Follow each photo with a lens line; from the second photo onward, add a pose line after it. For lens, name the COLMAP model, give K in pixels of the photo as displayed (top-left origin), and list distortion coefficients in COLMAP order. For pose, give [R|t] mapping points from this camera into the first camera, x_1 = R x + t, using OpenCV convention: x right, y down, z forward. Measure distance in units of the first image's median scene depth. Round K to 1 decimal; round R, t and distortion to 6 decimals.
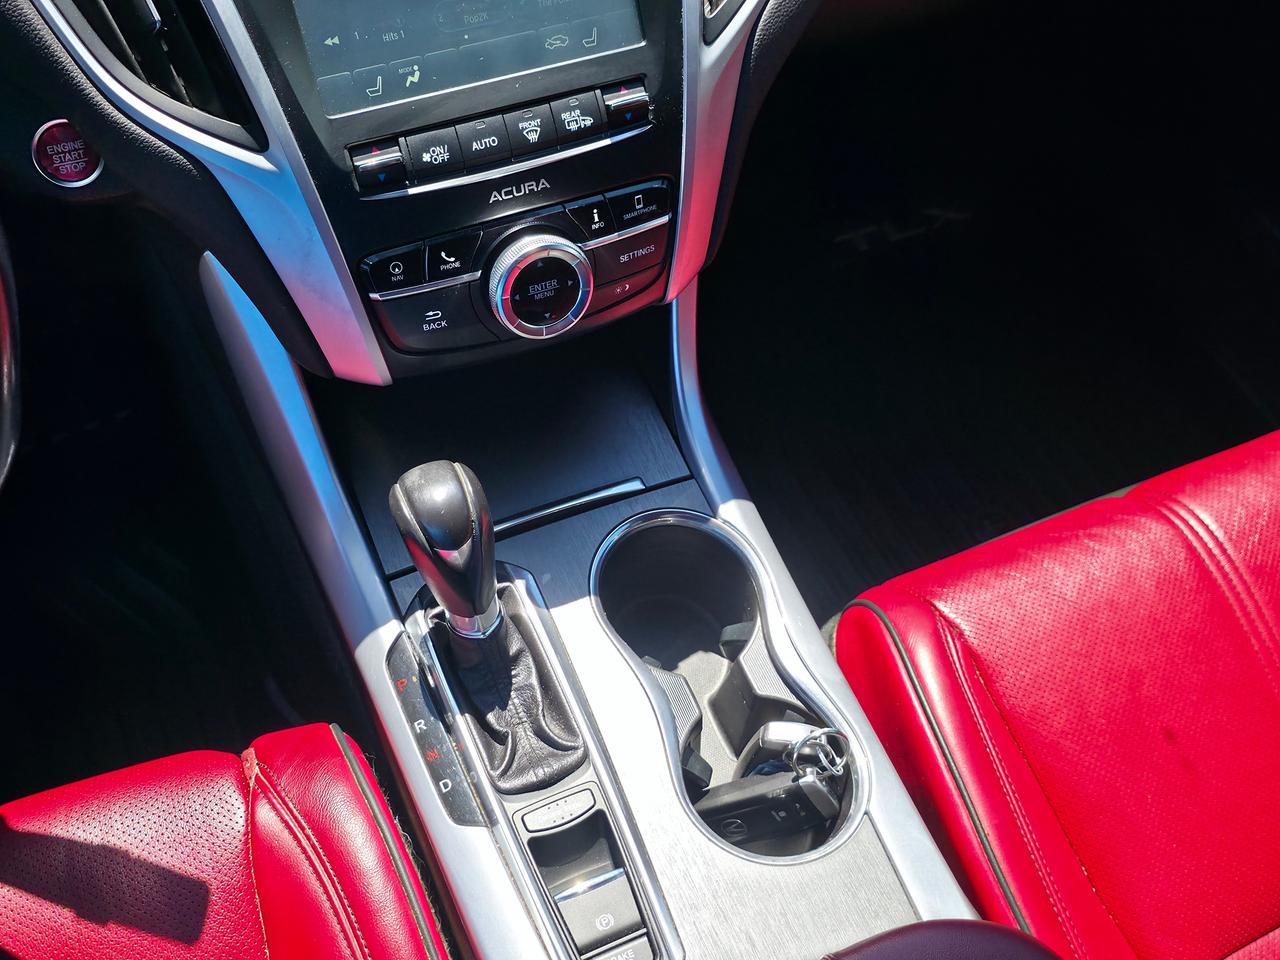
lens RADIAL K [[1331.3, 0, 640.0], [0, 1331.3, 480.0], [0, 0, 1]] dist [0.071480, -0.190829]
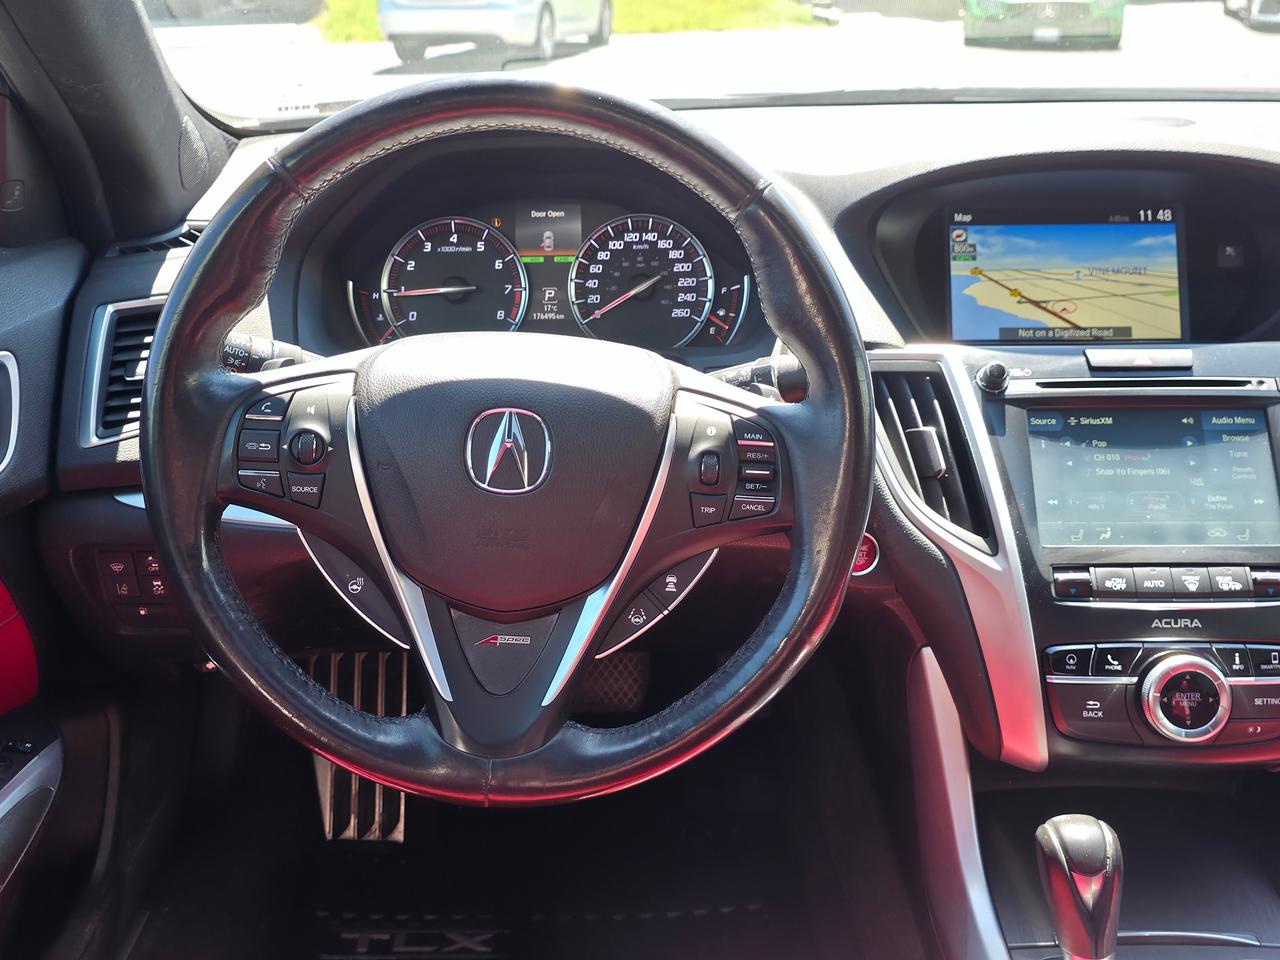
lens RADIAL K [[1343.9, 0, 640.0], [0, 1343.9, 480.0], [0, 0, 1]] dist [0.052112, -0.043222]
pose [[0.909310, 0.076302, -0.409065, -0.035933], [-0.300646, 0.800116, -0.519063, 0.519893], [0.287694, 0.594972, 0.750493, -0.236243]]
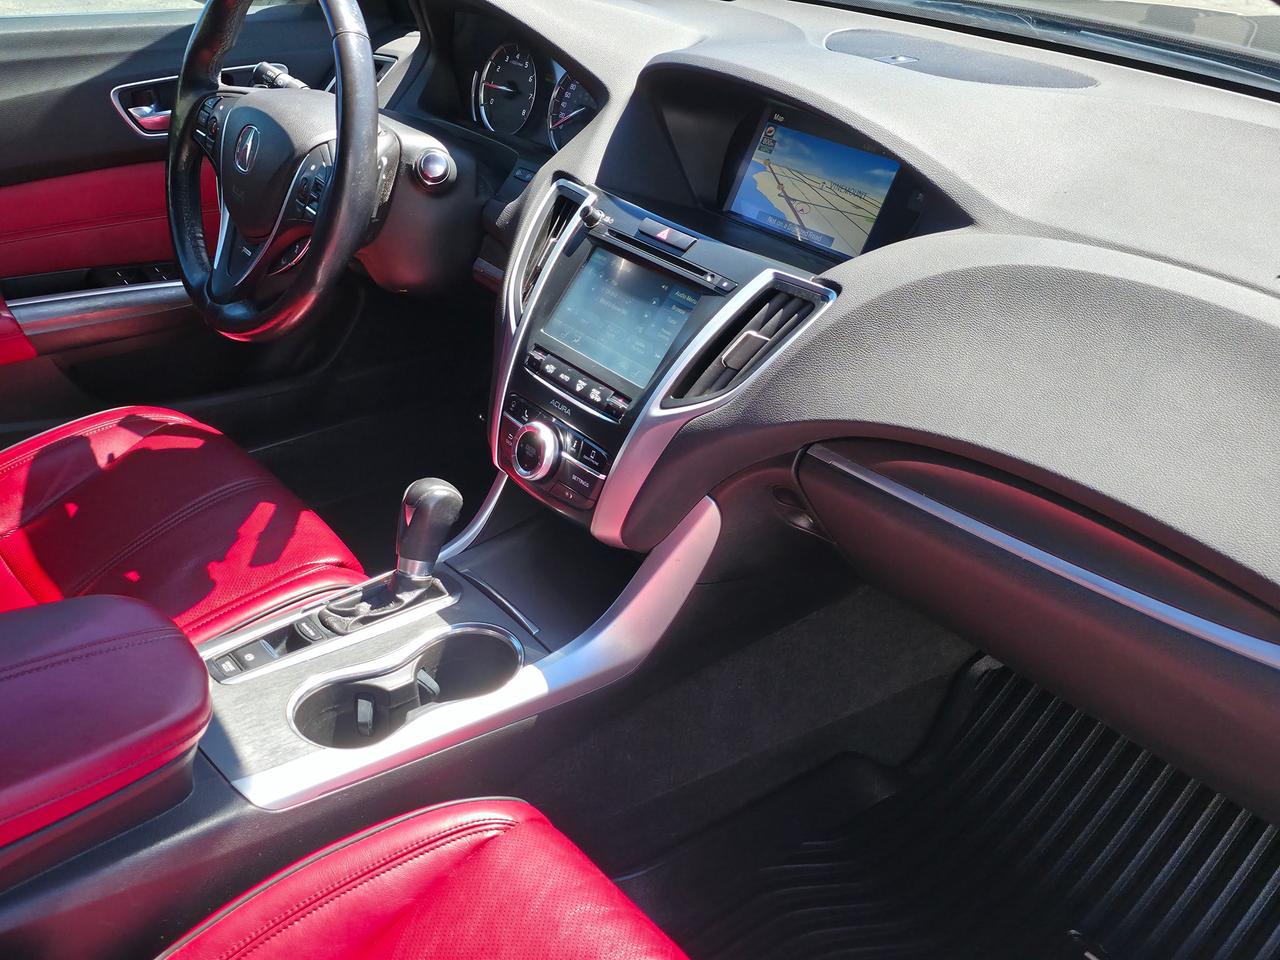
lens RADIAL K [[1331.3, 0, 640.0], [0, 1331.3, 480.0], [0, 0, 1]] dist [0.071480, -0.190829]
pose [[0.240900, 0.415481, -0.877122, 1.637969], [-0.804593, 0.590896, 0.058920, -0.357509], [0.542768, 0.691532, 0.476640, 0.230517]]
